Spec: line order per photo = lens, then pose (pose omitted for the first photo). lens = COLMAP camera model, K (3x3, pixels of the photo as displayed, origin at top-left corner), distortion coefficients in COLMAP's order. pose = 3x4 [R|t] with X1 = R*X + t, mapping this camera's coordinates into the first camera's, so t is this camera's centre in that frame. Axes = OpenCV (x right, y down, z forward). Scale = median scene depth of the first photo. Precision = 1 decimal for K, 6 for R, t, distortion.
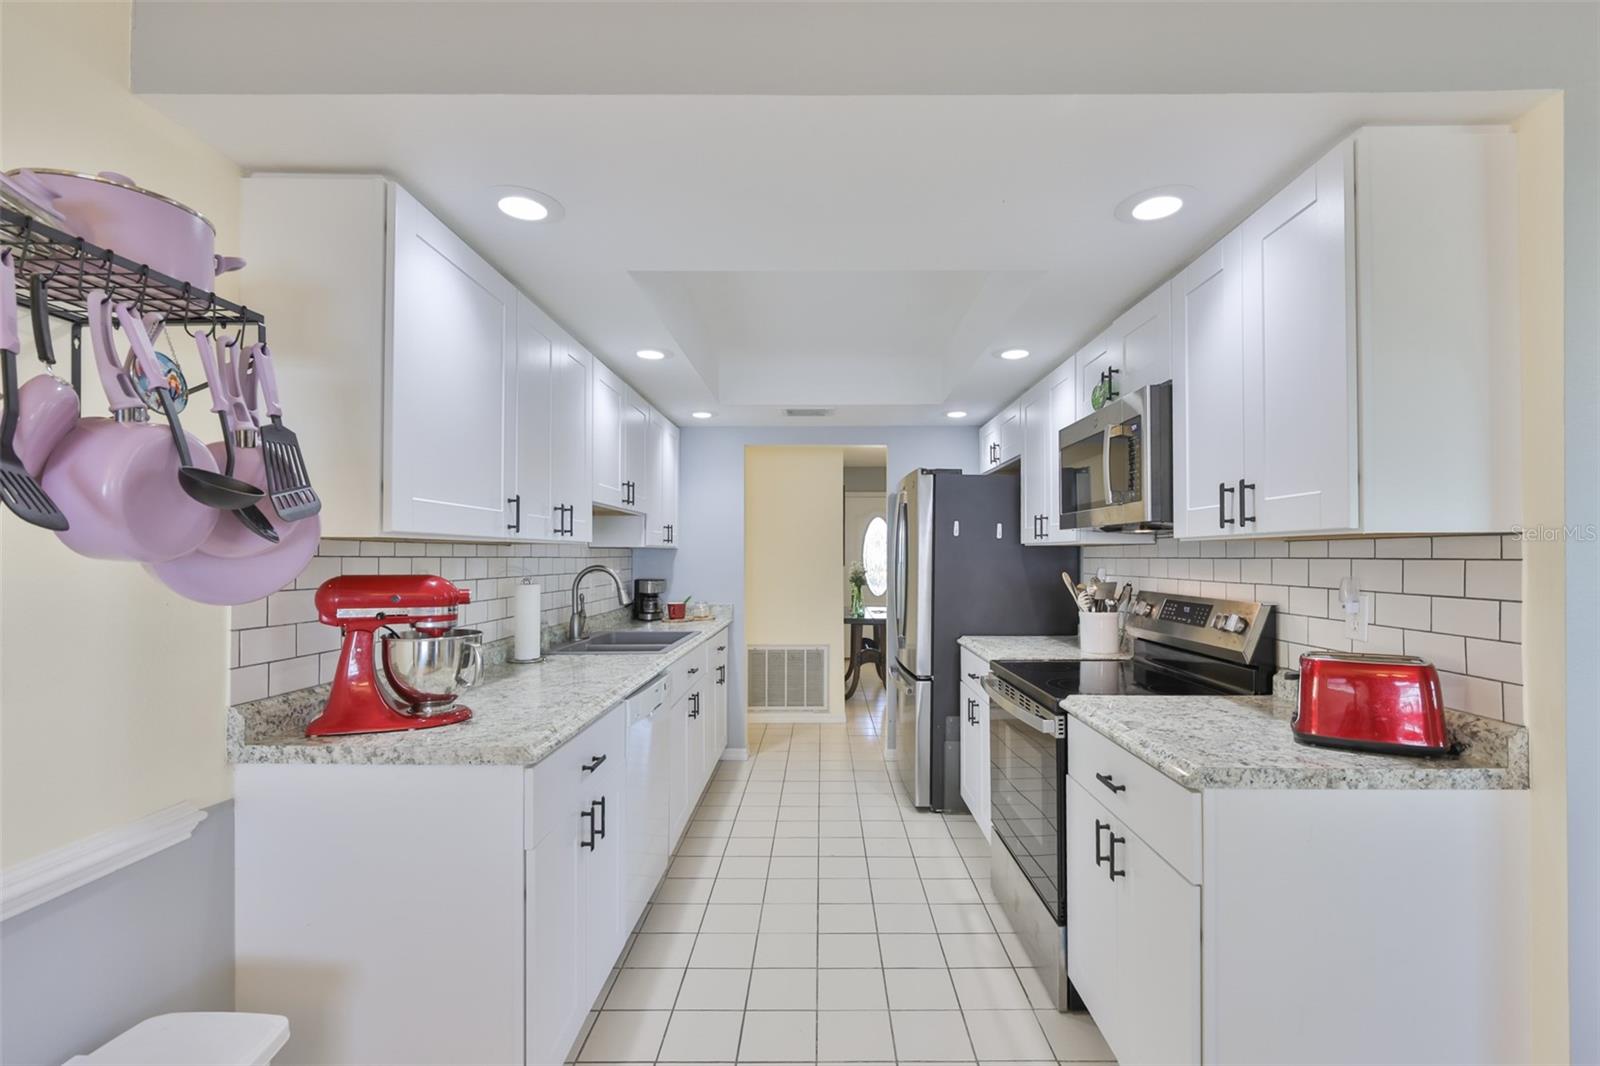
lens RADIAL K [[704.9, 0, 815.6], [0, 704.9, 543.8], [0, 0, 1]] dist [-0.012131, 0.004003]
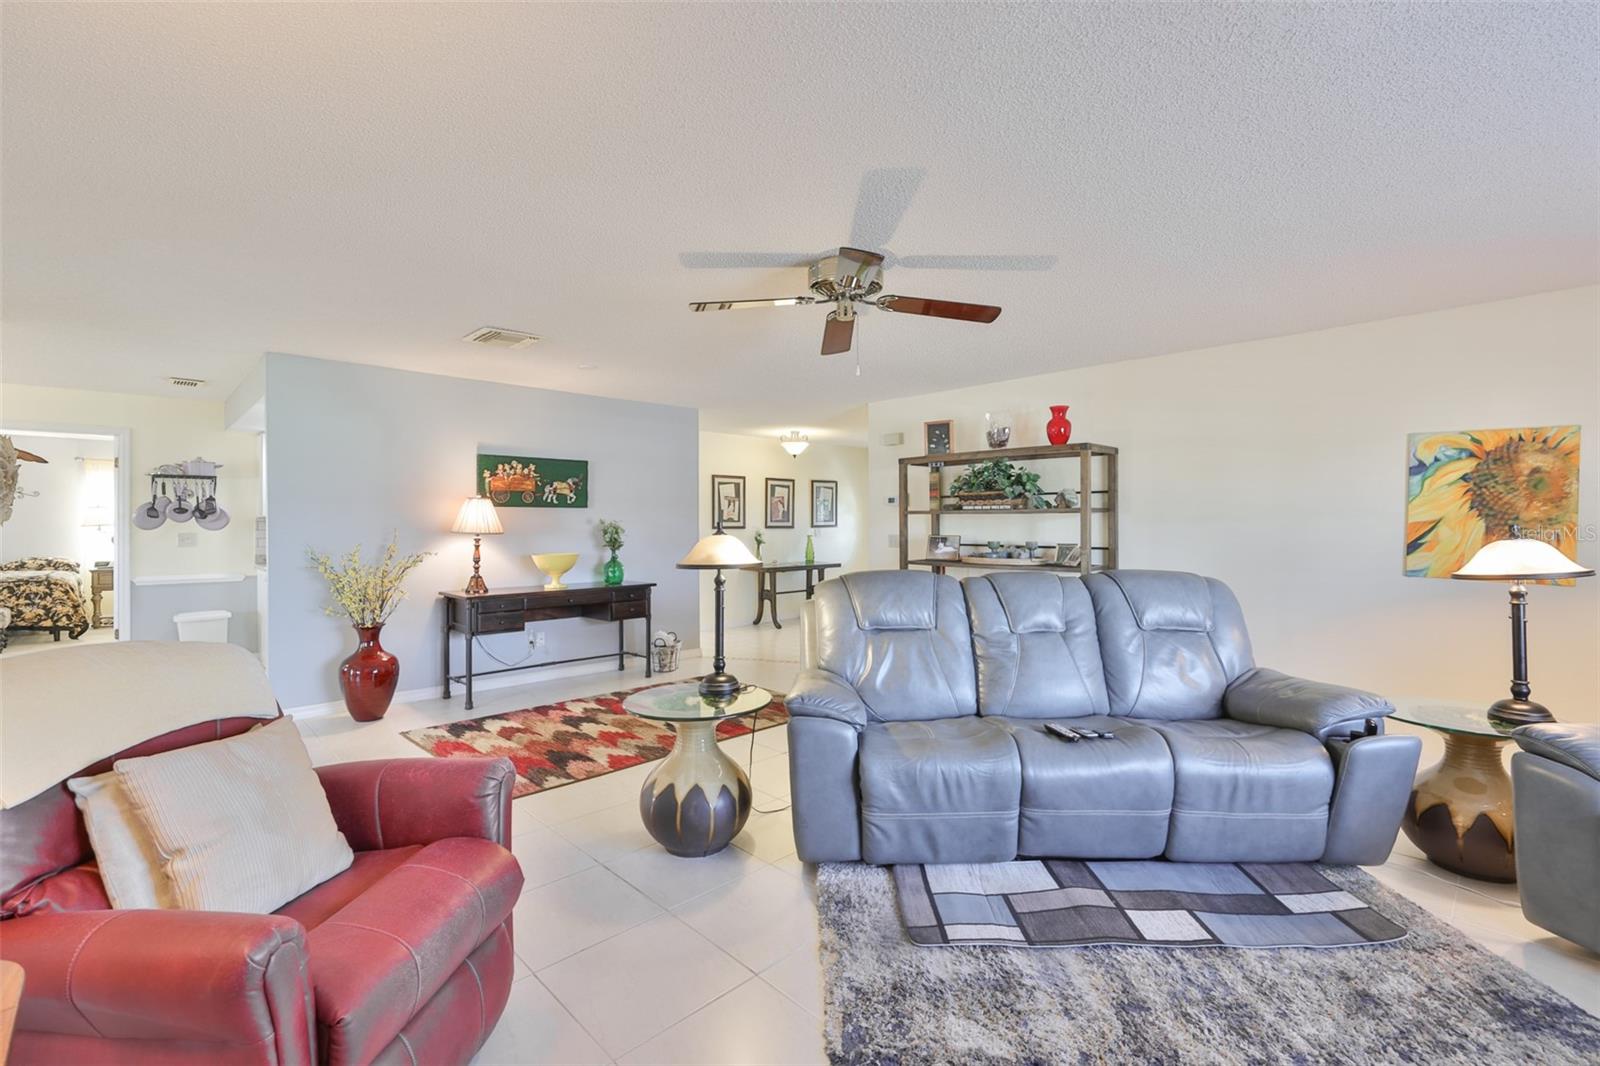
lens RADIAL K [[704.9, 0, 801.8], [0, 704.9, 523.8], [0, 0, 1]] dist [-0.012131, 0.004003]
pose [[0.706149, 0.001653, -0.708061, 2.565082], [0.012707, 0.999807, 0.015006, 0.003297], [0.707949, -0.019594, 0.705991, 0.175068]]
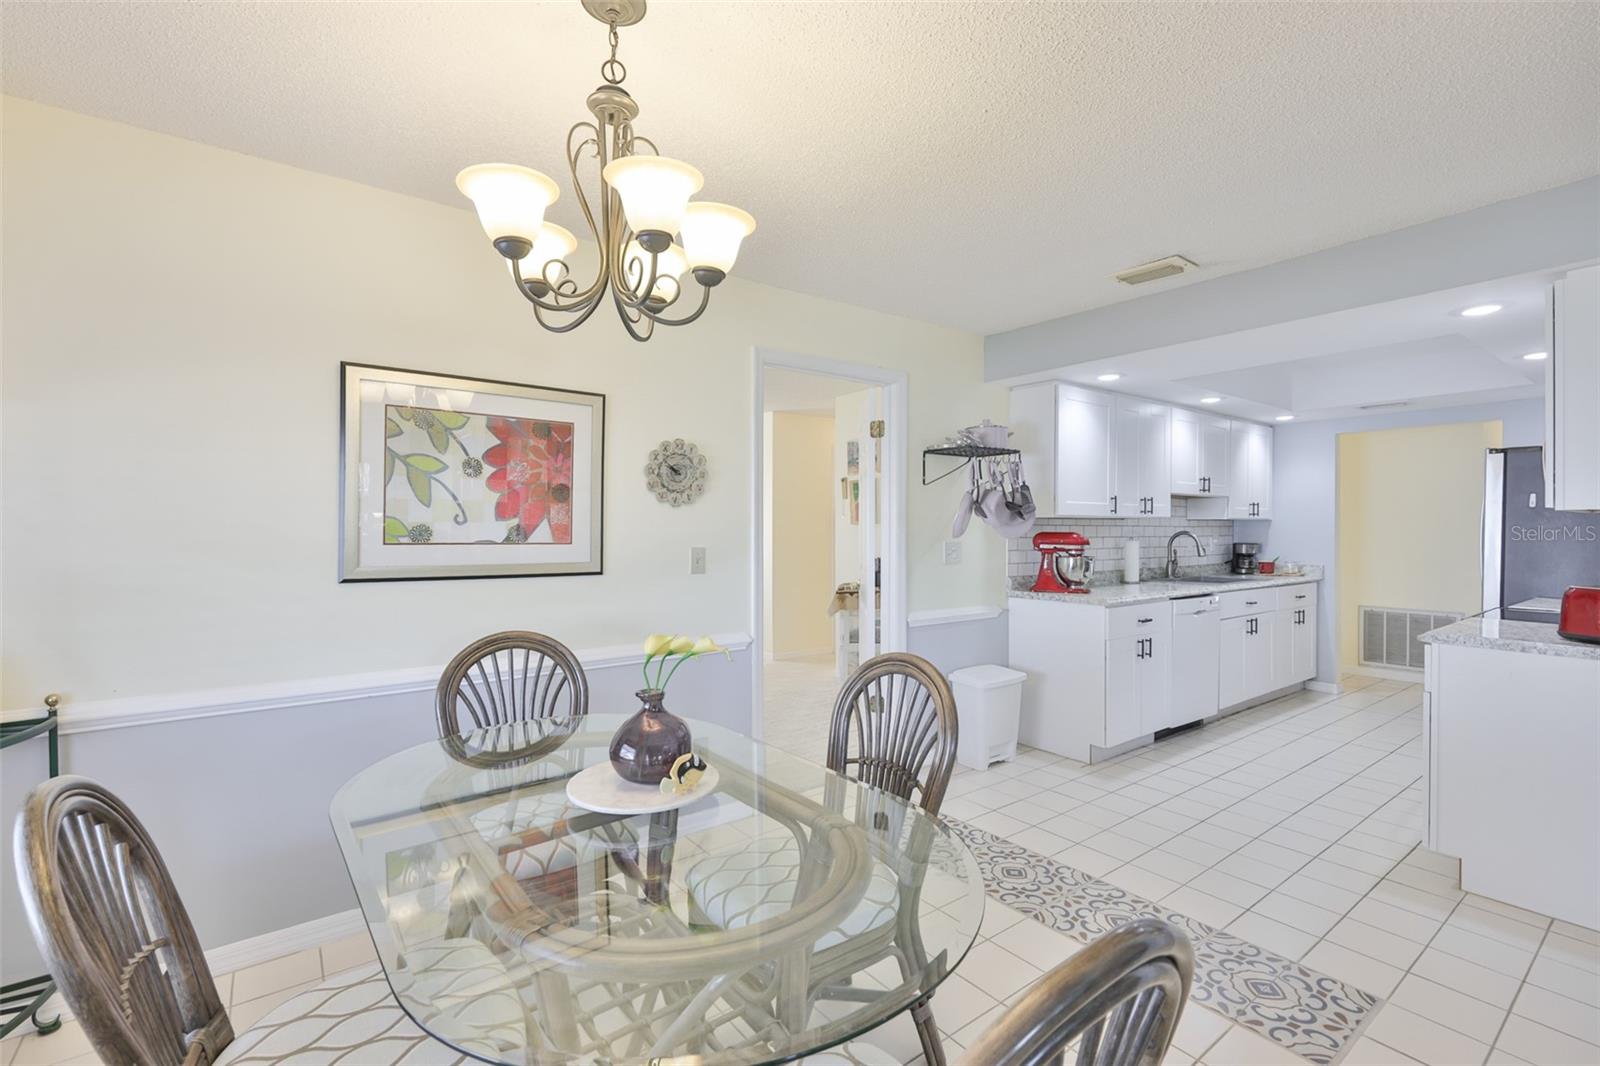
lens RADIAL K [[704.9, 0, 797.7], [0, 704.9, 529.6], [0, 0, 1]] dist [-0.012131, 0.004003]
pose [[0.603466, 0.003260, -0.797382, 0.499229], [0.013087, 0.999816, 0.013992, -0.007432], [0.797281, -0.018879, 0.603313, -0.752404]]
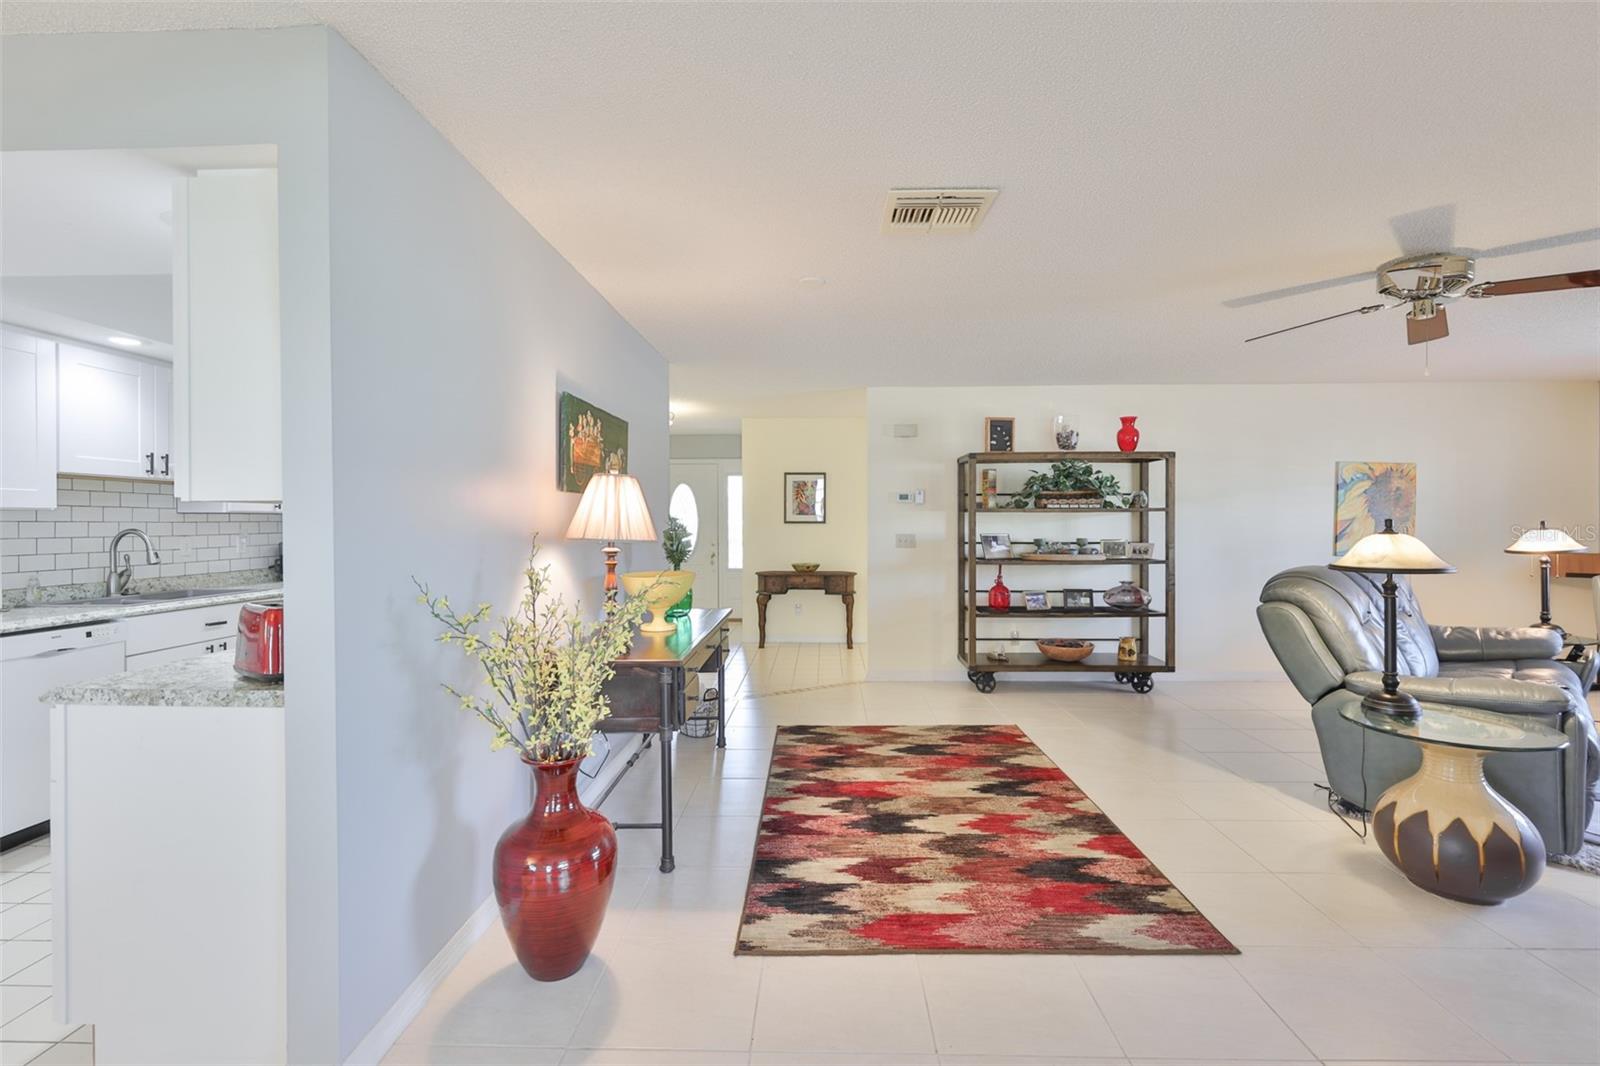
lens RADIAL K [[704.9, 0, 812.6], [0, 704.9, 522.2], [0, 0, 1]] dist [-0.012131, 0.004003]
pose [[0.999886, -0.001119, -0.015058, 0.933499], [0.001426, 0.999792, 0.020365, -0.002093], [0.015032, -0.020385, 0.999679, -0.113049]]
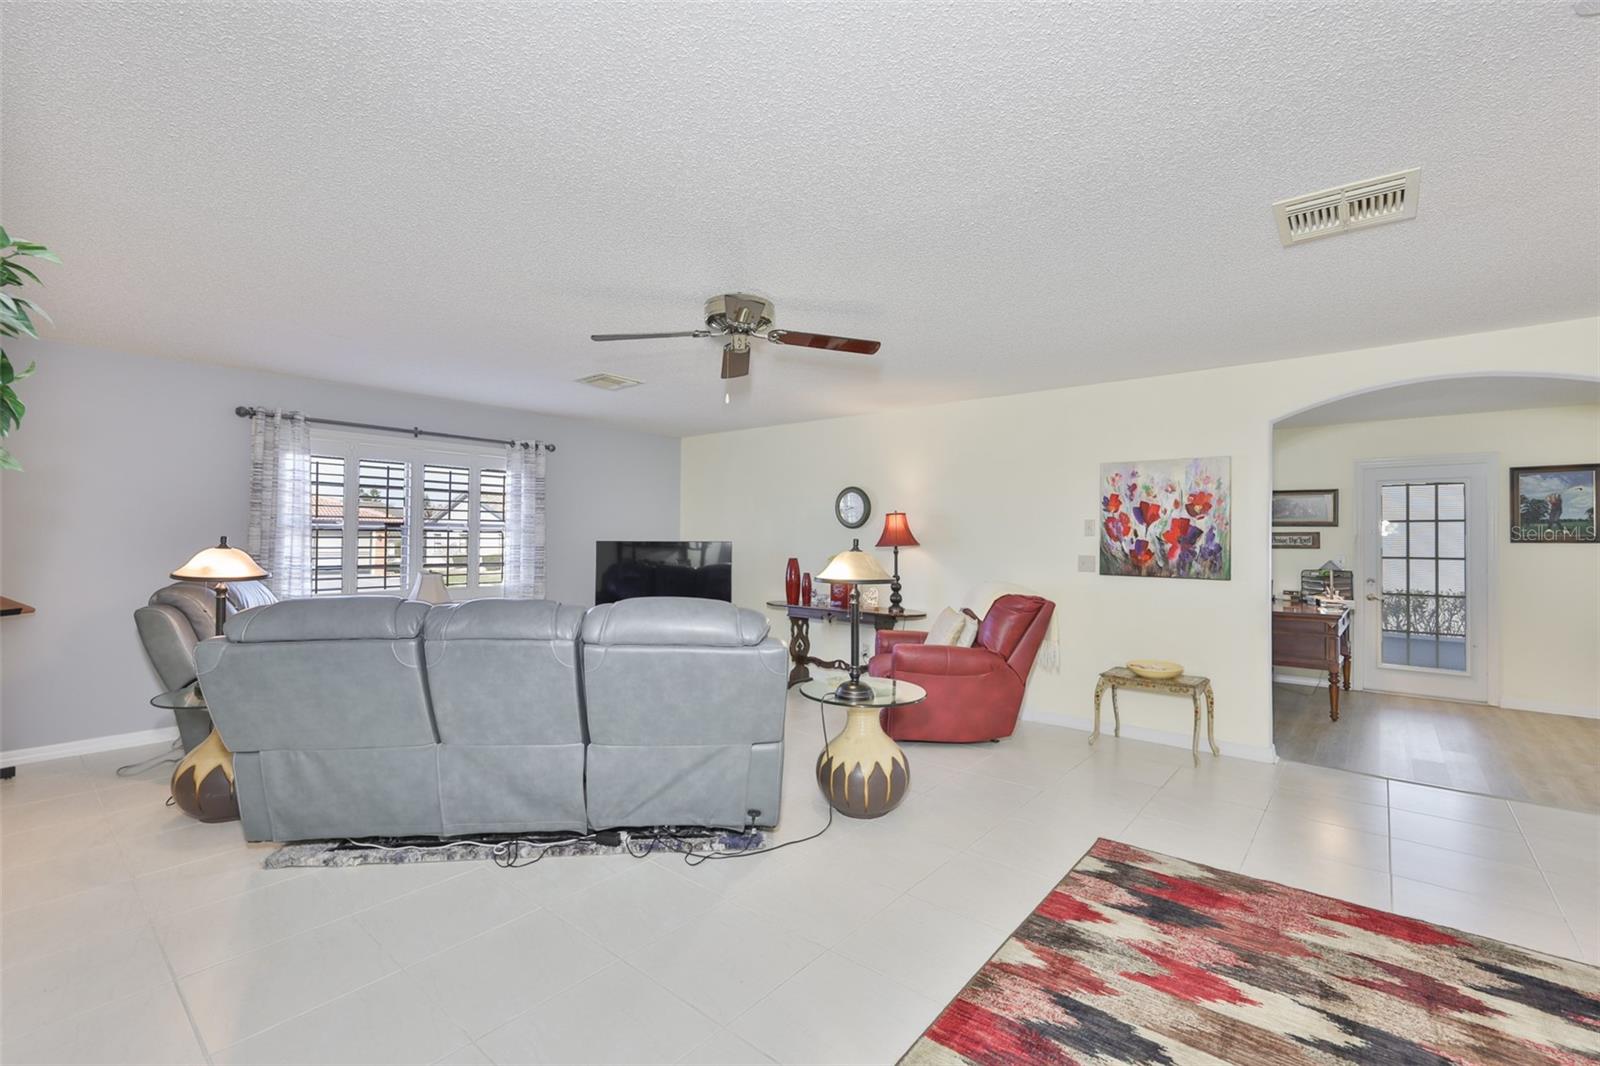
lens RADIAL K [[704.9, 0, 790.5], [0, 704.9, 532.9], [0, 0, 1]] dist [-0.012131, 0.004003]
pose [[-0.766619, 0.000790, 0.642102, 1.048947], [-0.017268, 0.999612, -0.021846, 0.033874], [-0.641870, -0.027836, -0.766308, 1.801898]]
